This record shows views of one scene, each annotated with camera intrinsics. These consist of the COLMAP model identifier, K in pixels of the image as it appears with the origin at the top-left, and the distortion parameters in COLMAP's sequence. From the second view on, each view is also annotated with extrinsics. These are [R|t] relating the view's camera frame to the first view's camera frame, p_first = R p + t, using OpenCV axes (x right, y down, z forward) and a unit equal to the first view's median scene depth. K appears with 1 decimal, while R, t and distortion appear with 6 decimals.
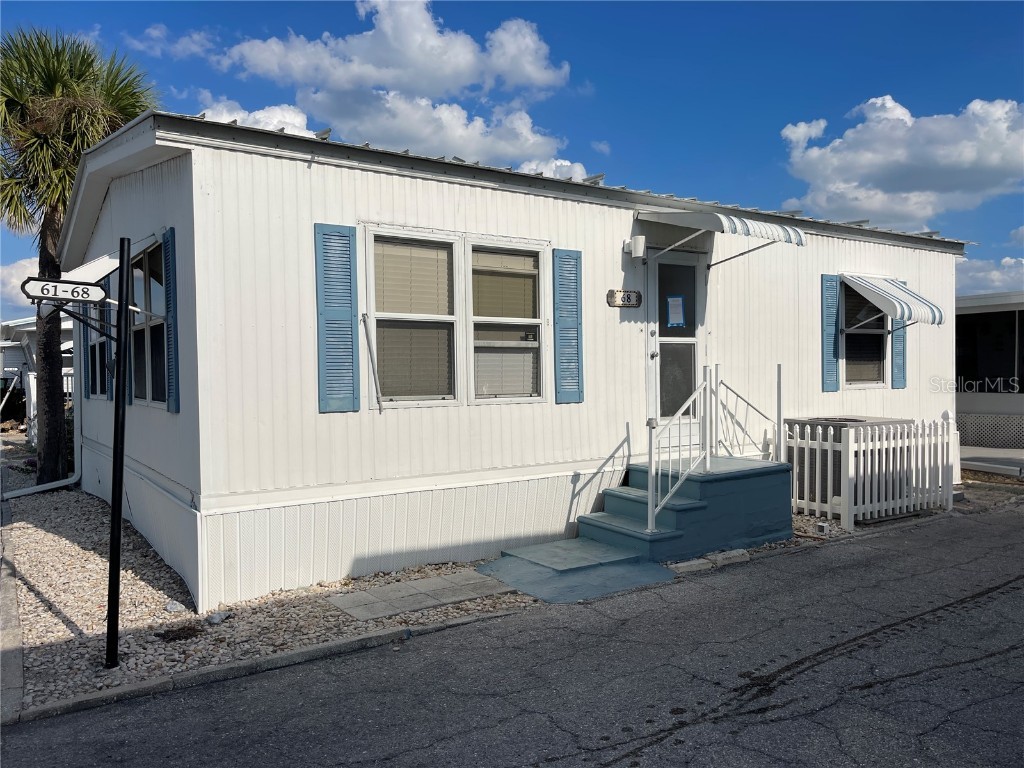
lens RADIAL K [[780.9, 0, 509.9], [0, 780.9, 382.7], [0, 0, 1]] dist [0.005520, 0.006215]
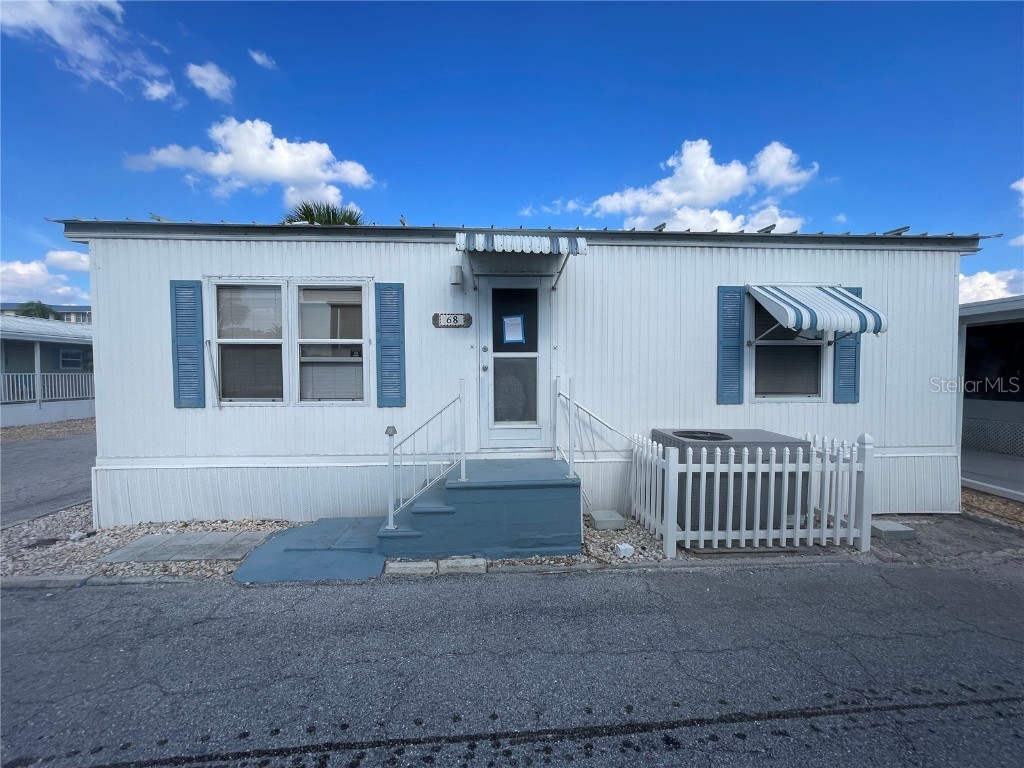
lens RADIAL K [[416.2, 0, 513.4], [0, 416.2, 383.6], [0, 0, 1]] dist [0.010224, 0.000374]
pose [[0.850137, 0.023788, -0.526024, 0.593867], [-0.015331, 0.999674, 0.020431, -0.027806], [0.526339, -0.009305, 0.850224, 0.544738]]
